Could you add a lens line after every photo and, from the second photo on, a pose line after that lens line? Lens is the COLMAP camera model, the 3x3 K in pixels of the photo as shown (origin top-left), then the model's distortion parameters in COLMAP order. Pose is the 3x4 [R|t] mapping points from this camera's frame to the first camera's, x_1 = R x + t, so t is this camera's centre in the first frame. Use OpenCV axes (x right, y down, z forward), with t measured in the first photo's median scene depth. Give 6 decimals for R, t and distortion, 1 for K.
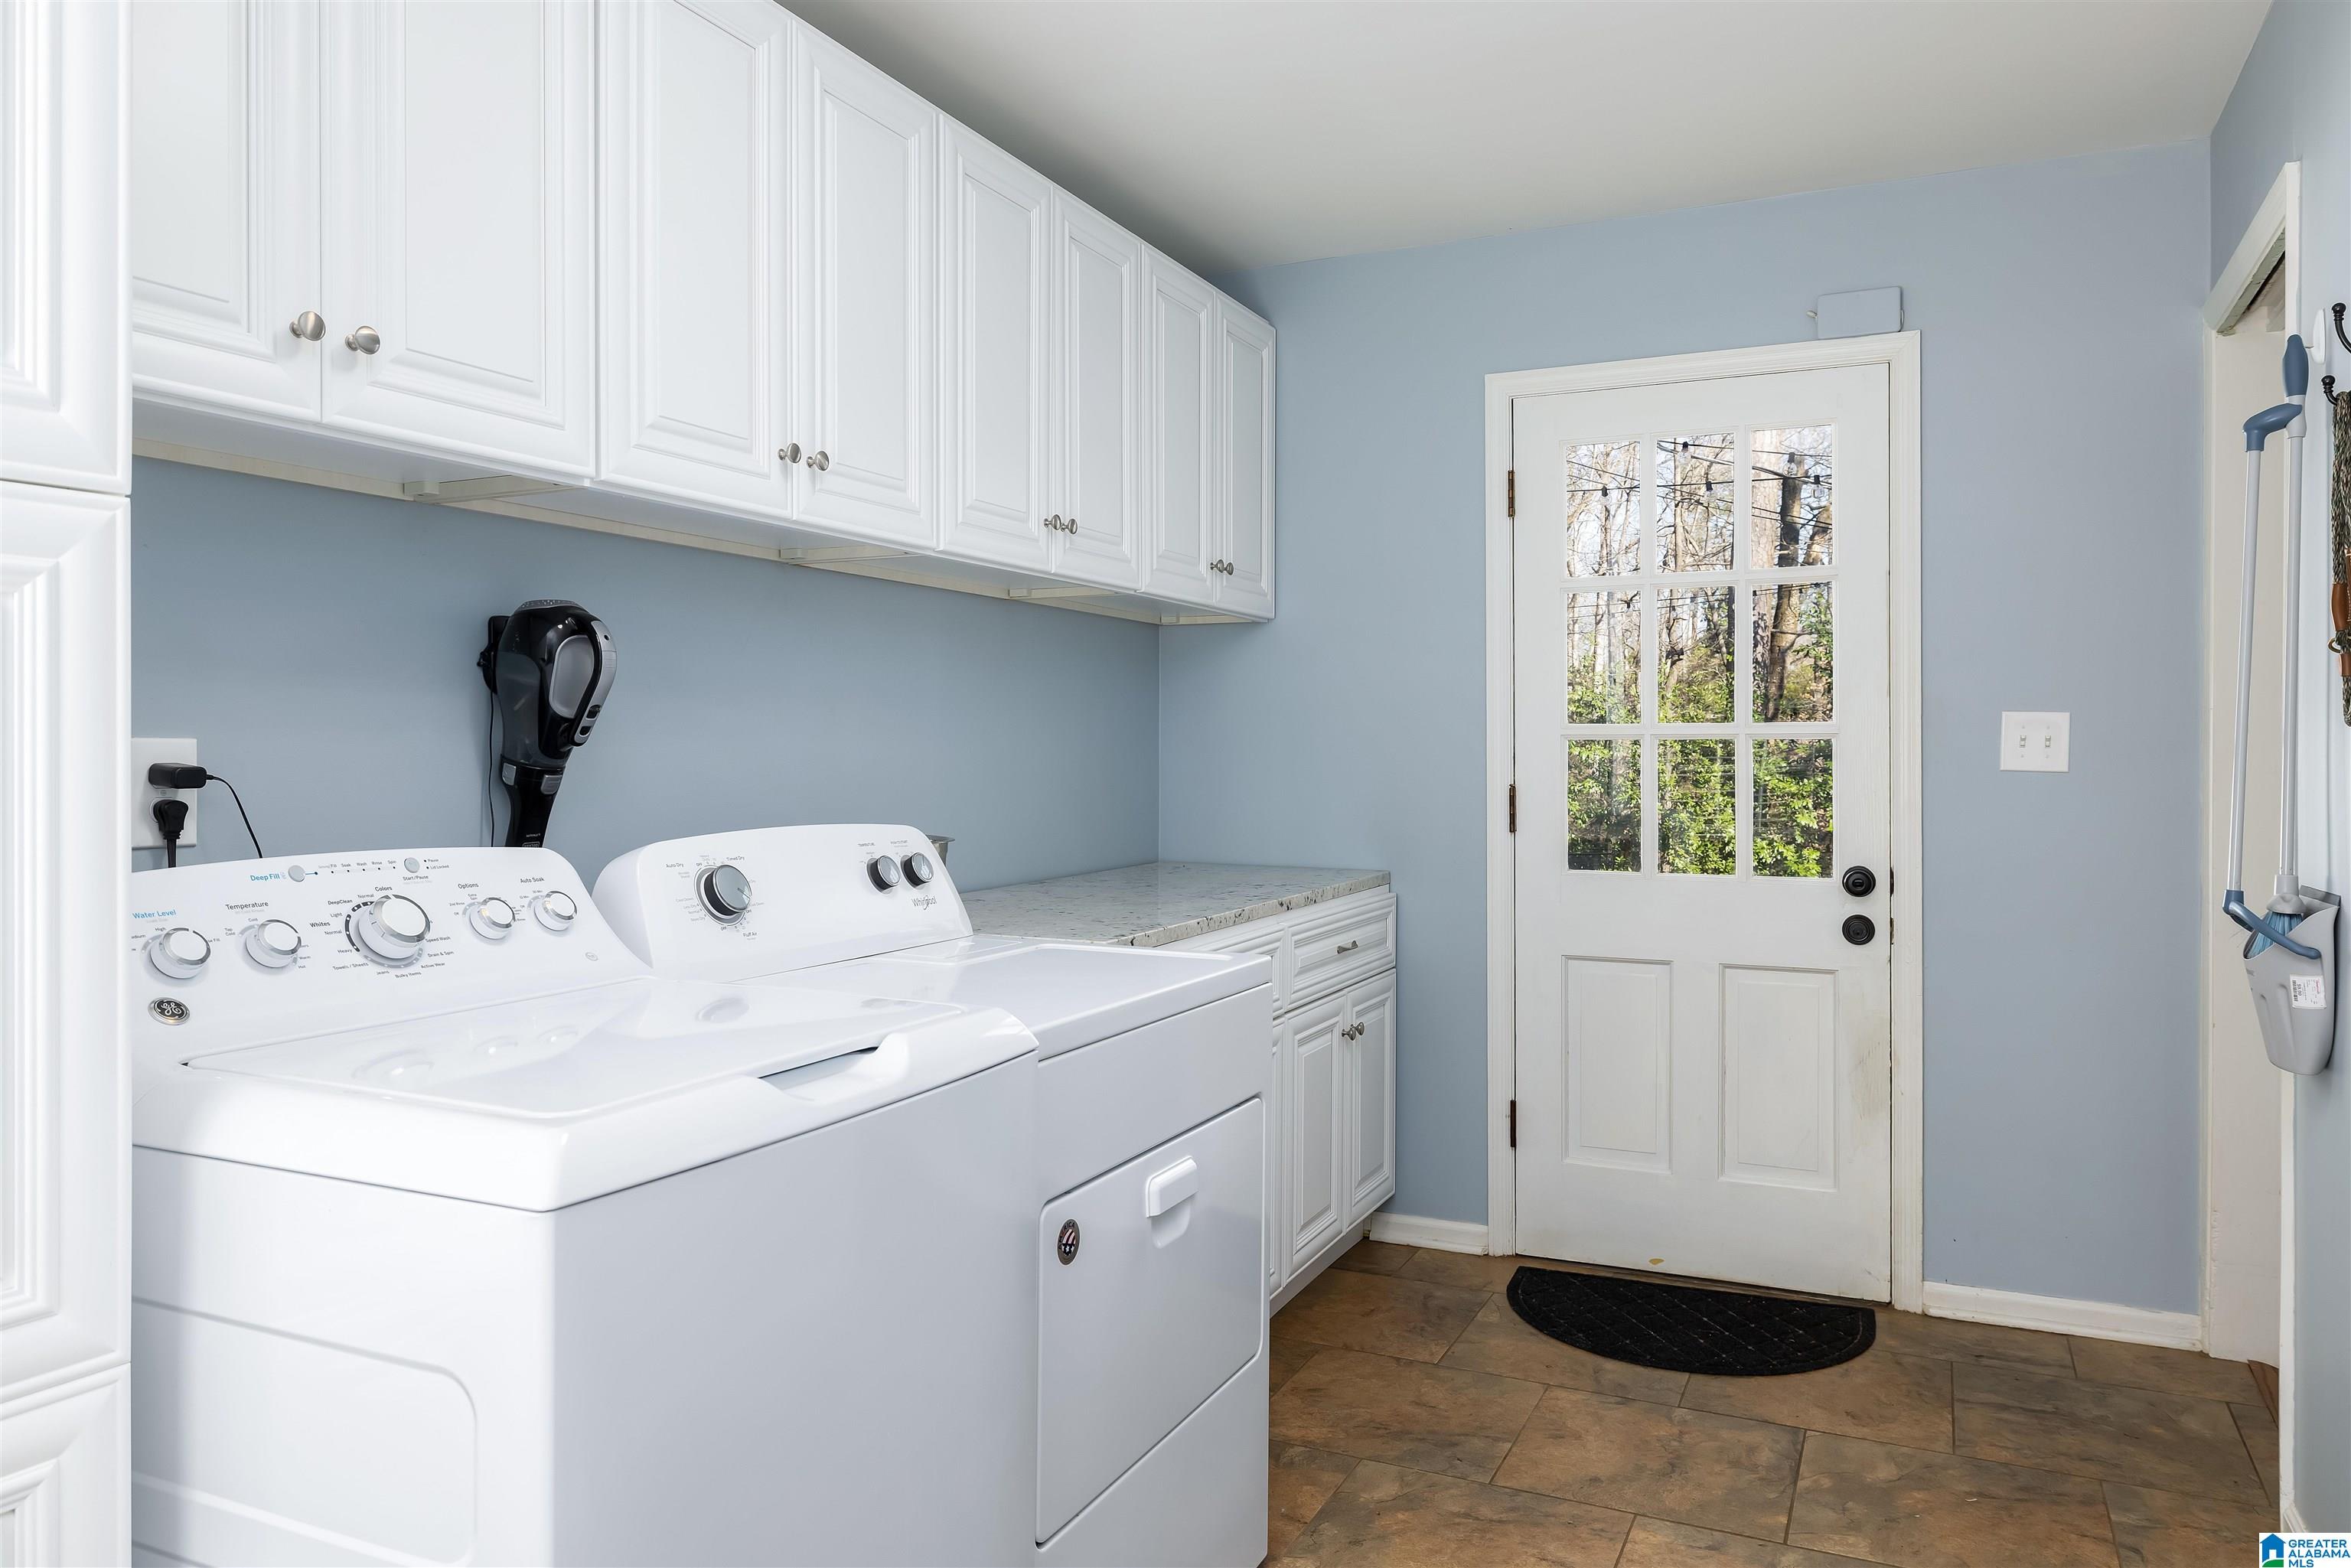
lens RADIAL K [[1568.3, 0, 1175.5], [0, 1568.3, 784.0], [0, 0, 1]] dist [0.003697, 0.001327]
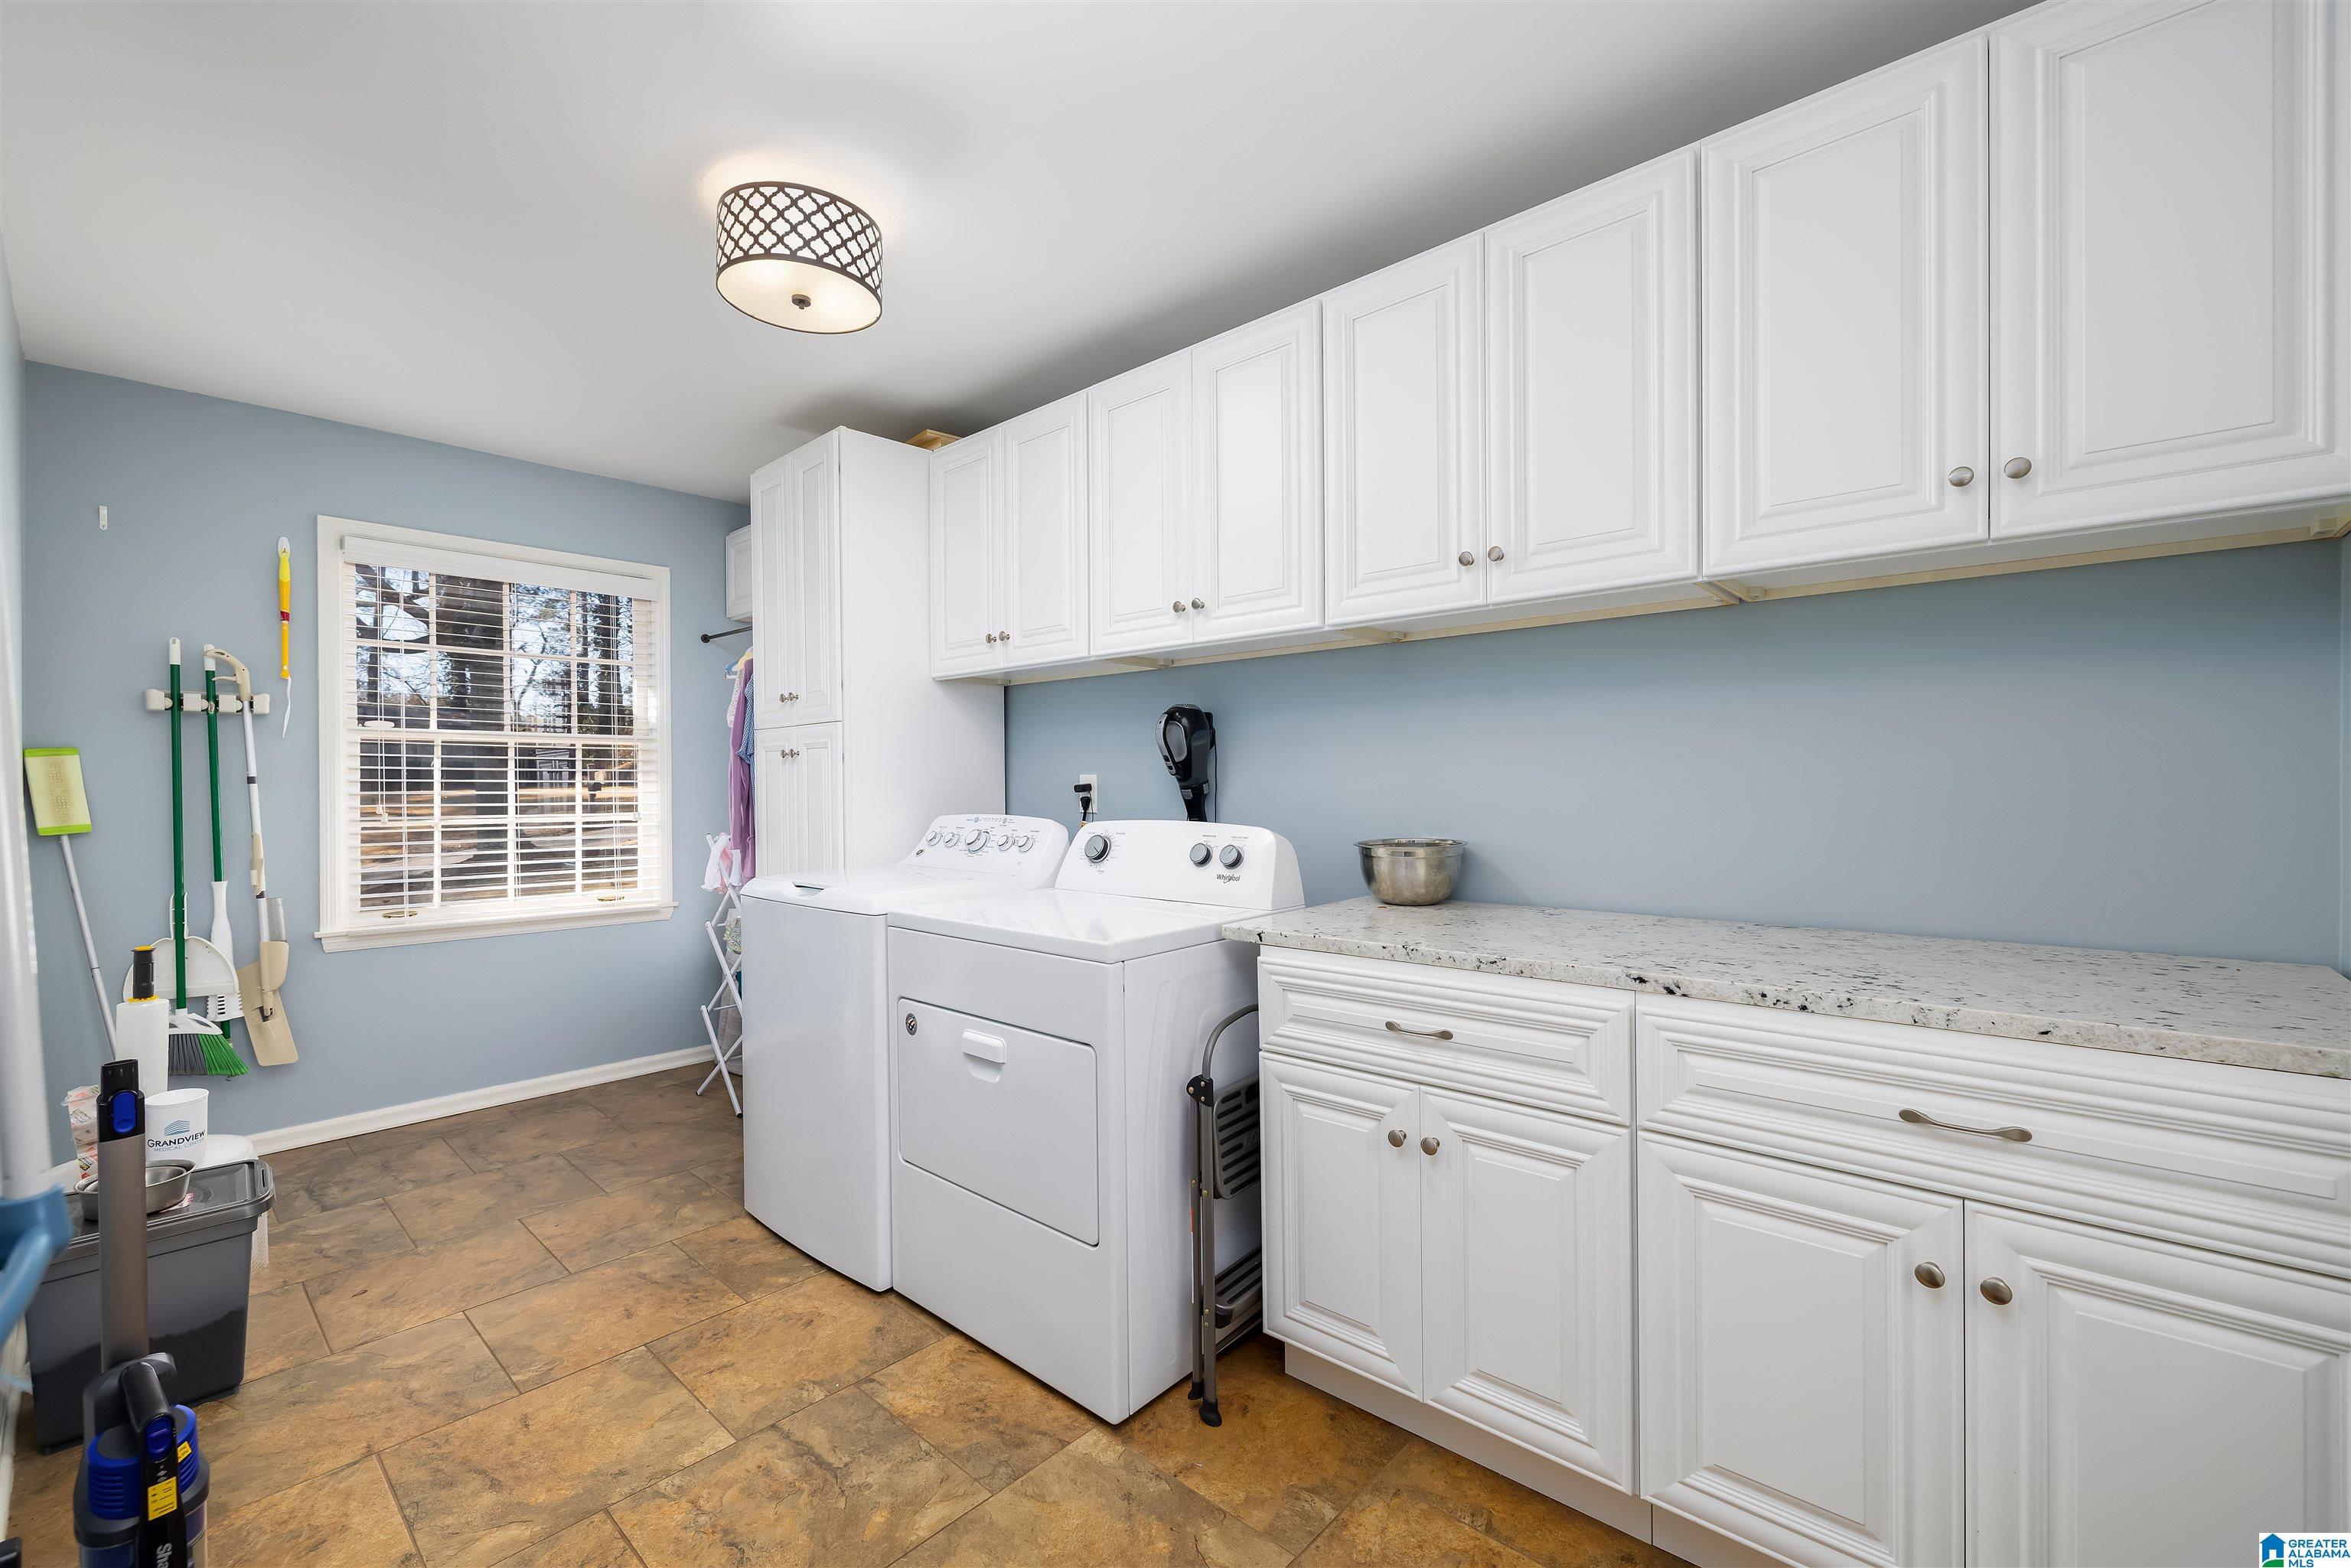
lens RADIAL K [[1006.5, 0, 1175.5], [0, 1006.5, 784.0], [0, 0, 1]] dist [-0.000275, -0.000401]
pose [[-0.288189, 0.009806, -0.957523, 0.775547], [-0.009477, 0.999869, 0.013092, -0.026091], [0.957527, 0.012847, -0.288058, 1.228628]]
